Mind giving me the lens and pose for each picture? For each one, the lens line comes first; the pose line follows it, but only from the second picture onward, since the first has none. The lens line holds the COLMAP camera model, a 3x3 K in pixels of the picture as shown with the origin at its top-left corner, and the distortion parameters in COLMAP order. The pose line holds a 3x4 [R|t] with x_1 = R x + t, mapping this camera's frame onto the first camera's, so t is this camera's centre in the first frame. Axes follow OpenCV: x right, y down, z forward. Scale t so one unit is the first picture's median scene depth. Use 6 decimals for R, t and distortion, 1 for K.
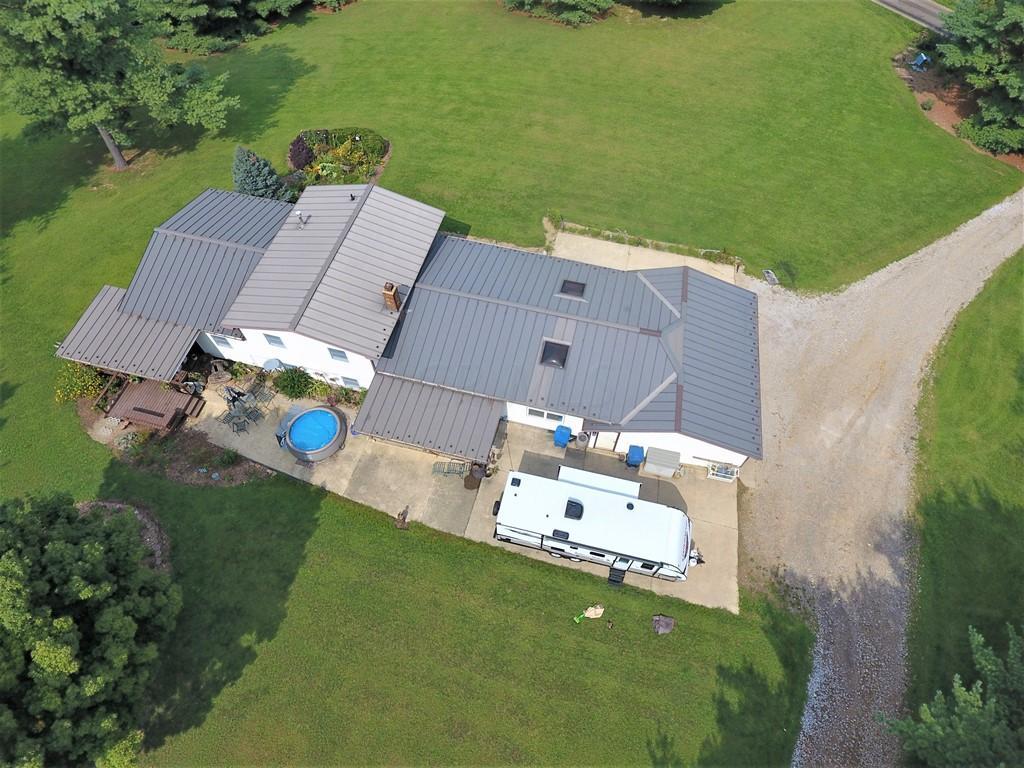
lens RADIAL K [[603.8, 0, 574.1], [0, 603.8, 329.6], [0, 0, 1]] dist [0.000216, -0.001704]
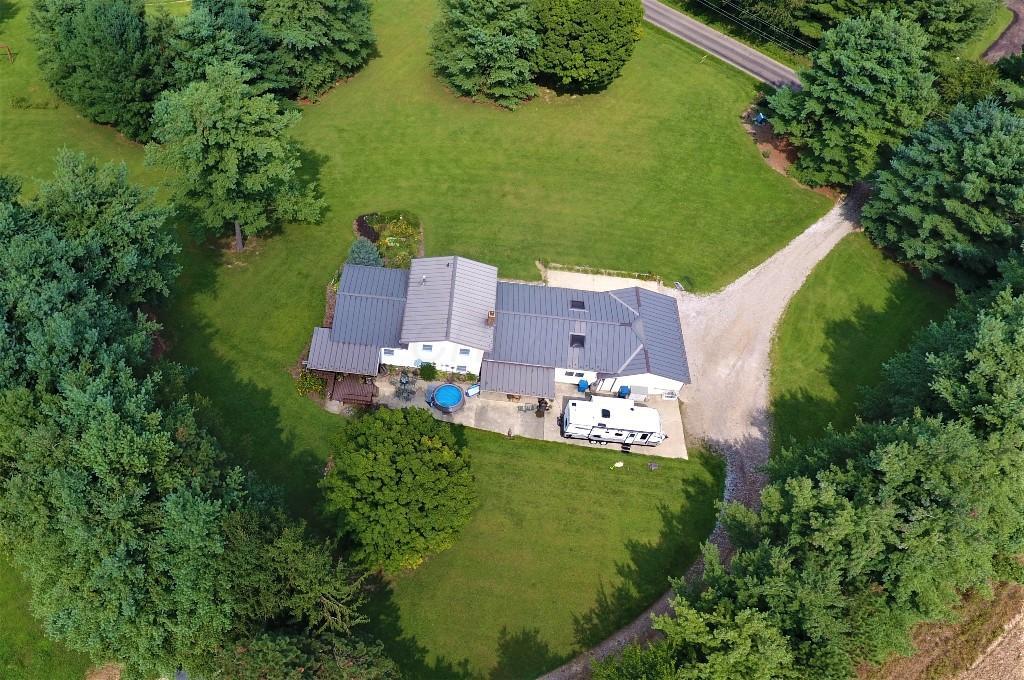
lens RADIAL K [[600.5, 0, 512.0], [0, 600.5, 340.0], [0, 0, 1]] dist [0.000415, 0.000640]
pose [[0.992376, -0.095511, 0.077888, -0.307844], [0.095464, 0.995423, 0.004335, 0.008489], [-0.077946, 0.003133, 0.996953, -0.684006]]
